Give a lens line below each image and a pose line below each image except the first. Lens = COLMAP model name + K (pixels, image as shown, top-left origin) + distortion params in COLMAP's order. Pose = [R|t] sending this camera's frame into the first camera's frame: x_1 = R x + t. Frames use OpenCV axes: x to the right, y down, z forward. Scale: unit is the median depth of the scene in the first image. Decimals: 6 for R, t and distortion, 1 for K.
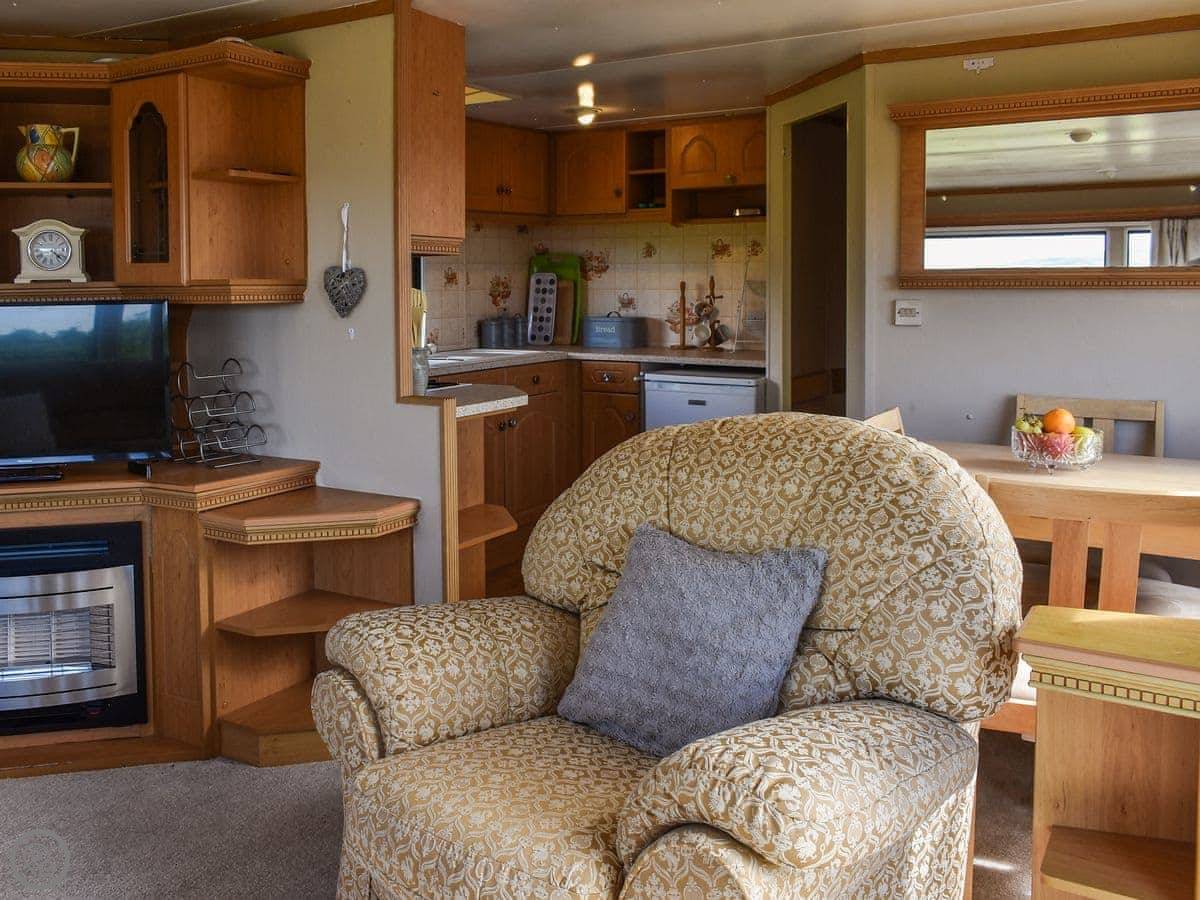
lens RADIAL K [[1081.8, 0, 559.0], [0, 1081.8, 317.8], [0, 0, 1]] dist [0.002934, 0.000985]
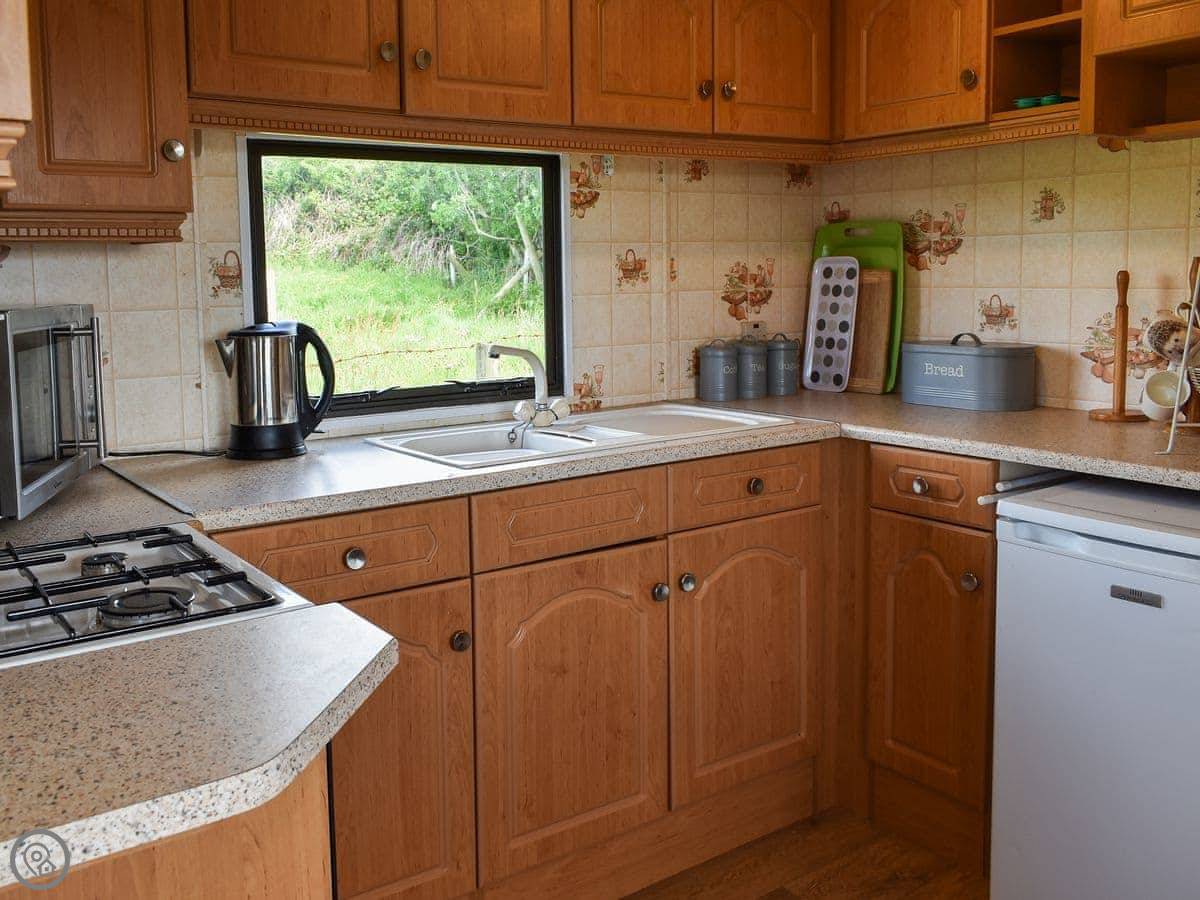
lens RADIAL K [[1097.0, 0, 558.1], [0, 1097.0, 358.9], [0, 0, 1]] dist [0.015292, 0.000691]
pose [[0.922709, 0.019607, -0.384997, 0.121505], [-0.001202, 0.998847, 0.047986, -0.030189], [0.385495, -0.043814, 0.921669, 0.790516]]
